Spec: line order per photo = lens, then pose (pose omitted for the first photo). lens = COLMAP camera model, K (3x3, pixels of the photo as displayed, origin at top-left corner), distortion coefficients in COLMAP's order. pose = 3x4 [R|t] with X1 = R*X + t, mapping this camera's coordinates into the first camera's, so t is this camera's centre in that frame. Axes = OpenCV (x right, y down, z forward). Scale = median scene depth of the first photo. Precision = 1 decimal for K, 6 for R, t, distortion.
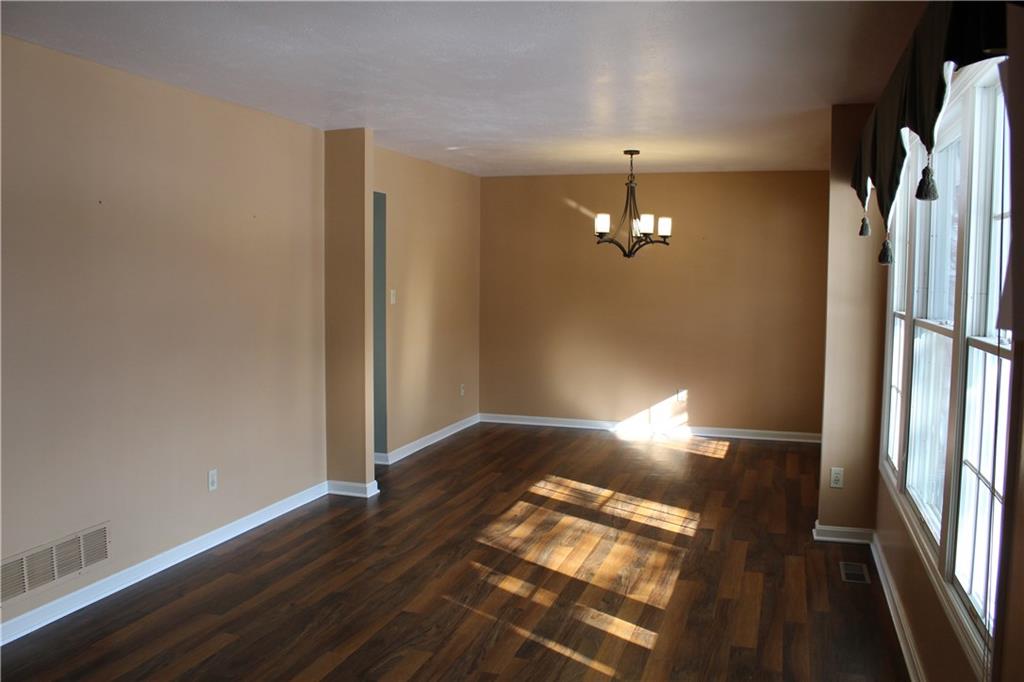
lens RADIAL K [[856.5, 0, 515.2], [0, 856.5, 344.1], [0, 0, 1]] dist [0.017341, 0.004415]
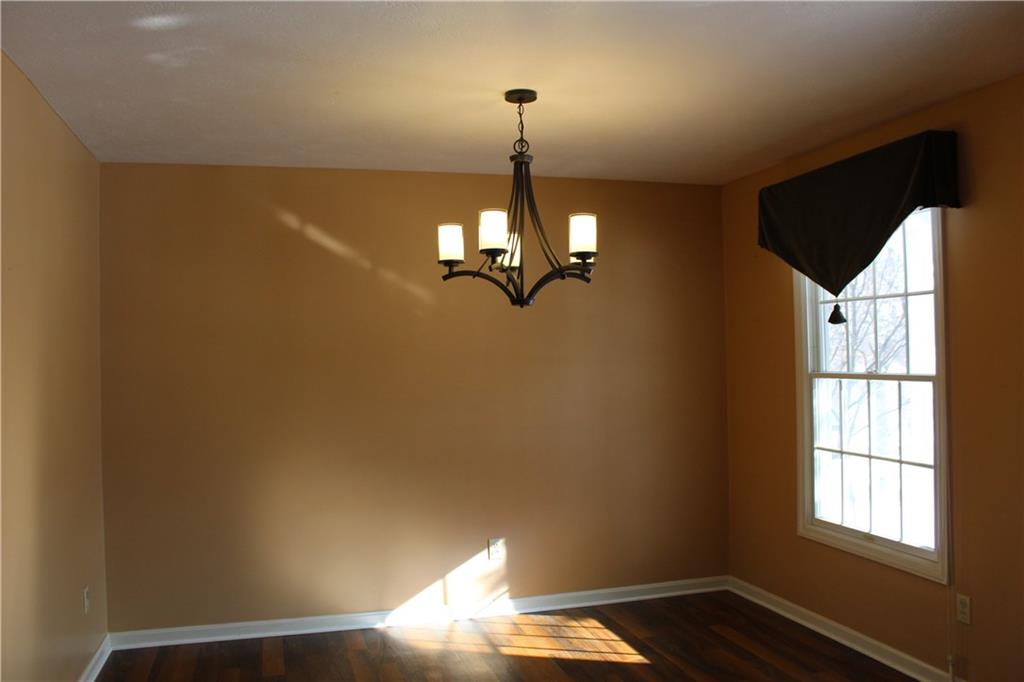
lens RADIAL K [[856.5, 0, 538.8], [0, 856.5, 365.5], [0, 0, 1]] dist [0.017341, 0.004415]
pose [[0.828297, -0.003927, 0.560275, -0.217147], [0.057996, 0.995205, -0.078765, -0.035421], [-0.557279, 0.097735, 0.824553, 0.891864]]
